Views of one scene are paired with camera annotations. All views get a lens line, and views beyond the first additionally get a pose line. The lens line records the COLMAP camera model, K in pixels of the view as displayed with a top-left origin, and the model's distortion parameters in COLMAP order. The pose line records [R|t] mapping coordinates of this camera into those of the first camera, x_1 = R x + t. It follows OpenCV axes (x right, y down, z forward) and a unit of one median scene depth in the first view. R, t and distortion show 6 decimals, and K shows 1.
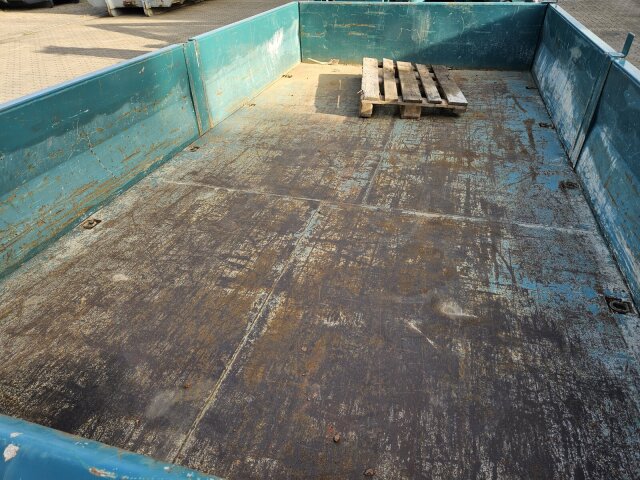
lens RADIAL K [[426.0, 0, 320.3], [0, 426.0, 237.4], [0, 0, 1]] dist [0.091341, -0.077320]
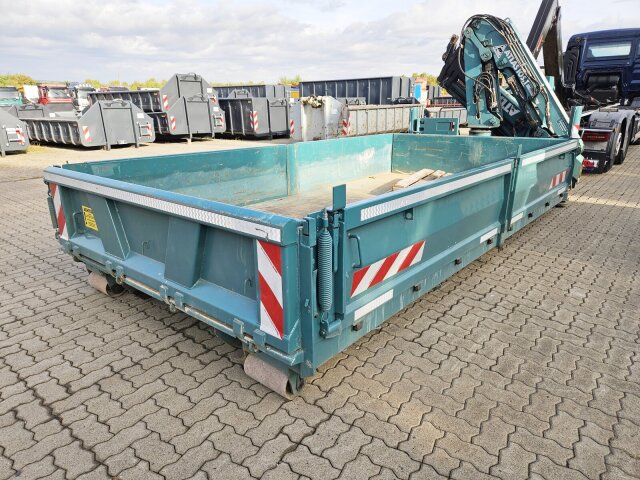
lens RADIAL K [[426.0, 0, 320.3], [0, 426.0, 237.4], [0, 0, 1]] dist [0.091341, -0.077320]
pose [[0.908956, 0.136096, -0.394051, 0.633592], [-0.243960, 0.940116, -0.238046, 0.348180], [0.338056, 0.312506, 0.887726, -0.465424]]
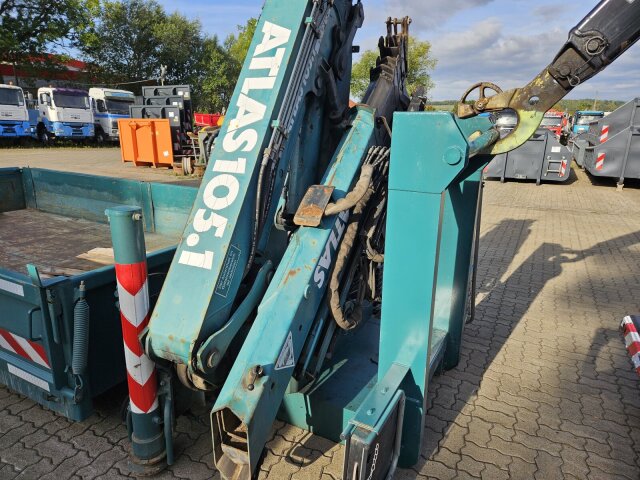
lens RADIAL K [[429.8, 0, 320.0], [0, 429.8, 240.0], [0, 0, 1]] dist [0.074086, -0.061245]
pose [[-0.216477, 0.271345, -0.937822, 1.467548], [-0.563796, 0.749486, 0.346993, -1.480508], [0.797039, 0.603856, -0.009263, 1.978924]]
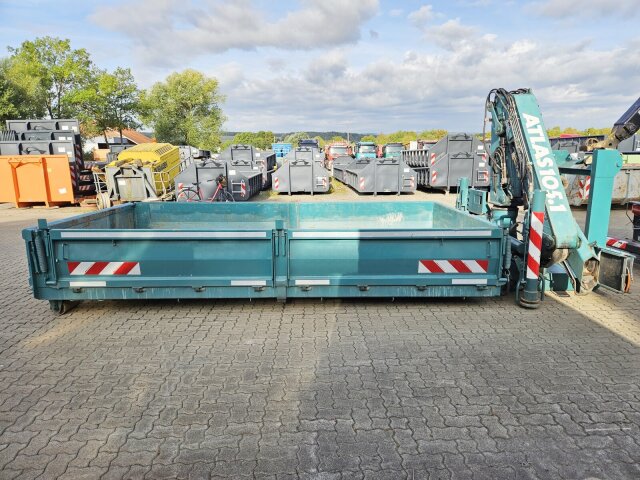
lens RADIAL K [[424.4, 0, 321.3], [0, 424.4, 236.6], [0, 0, 1]] dist [0.087909, -0.075934]
pose [[0.280241, 0.201606, -0.938520, 2.301362], [-0.542720, 0.839714, 0.018326, -0.478065], [0.791783, 0.504218, 0.344738, 0.462466]]
